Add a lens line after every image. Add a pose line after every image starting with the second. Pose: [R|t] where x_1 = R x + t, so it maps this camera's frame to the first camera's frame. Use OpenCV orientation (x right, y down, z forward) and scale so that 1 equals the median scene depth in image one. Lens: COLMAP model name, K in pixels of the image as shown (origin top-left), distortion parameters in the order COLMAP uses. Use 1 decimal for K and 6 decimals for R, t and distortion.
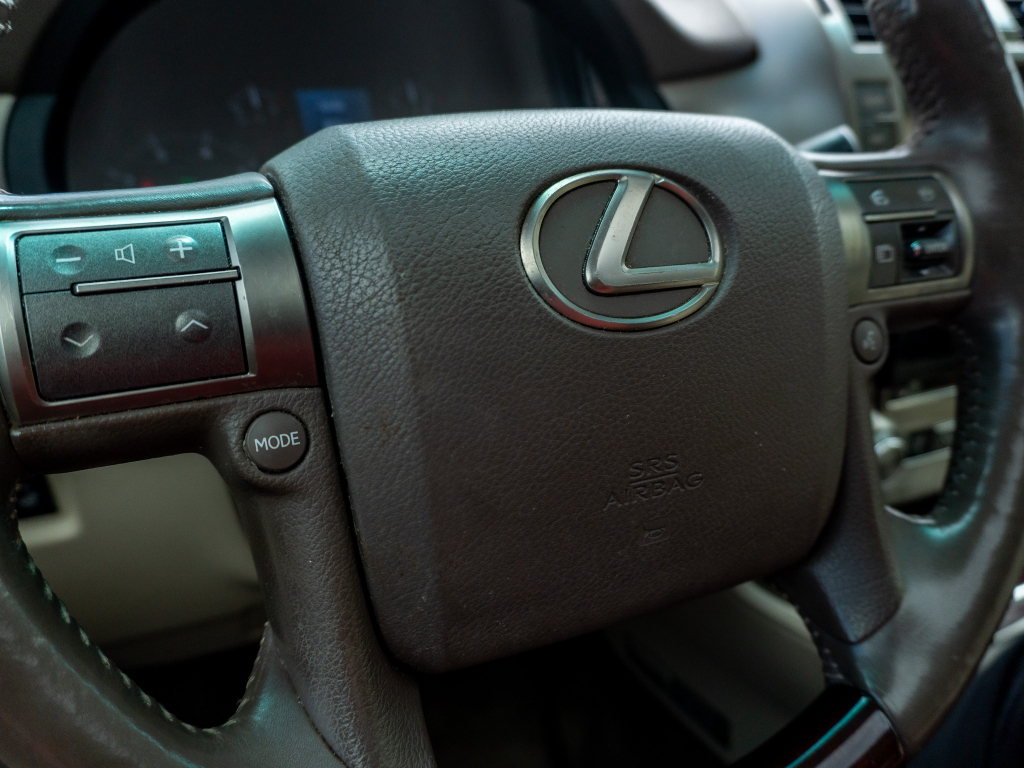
lens RADIAL K [[822.9, 0, 512.5], [0, 822.9, 349.6], [0, 0, 1]] dist [-0.002112, 0.002590]
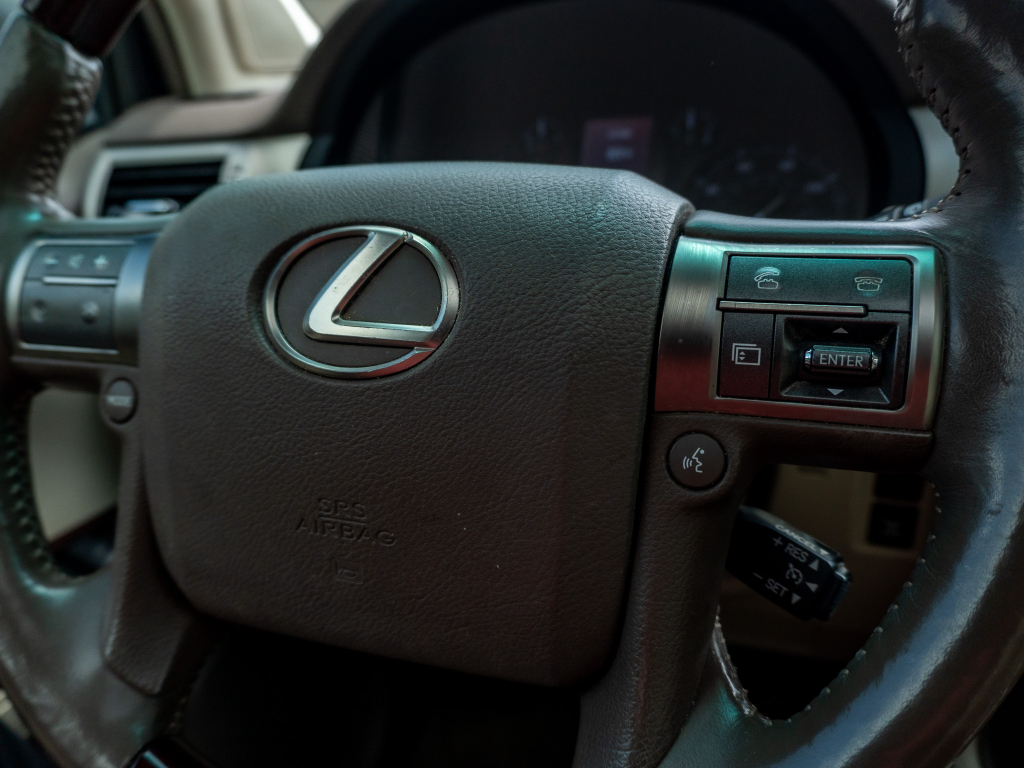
lens RADIAL K [[769.1, 0, 505.0], [0, 769.1, 383.3], [0, 0, 1]] dist [-0.019449, 0.000174]
pose [[0.700524, 0.183216, -0.689709, 0.973869], [-0.180744, 0.980520, 0.076890, -0.129787], [0.690361, 0.070797, 0.719993, 0.428551]]
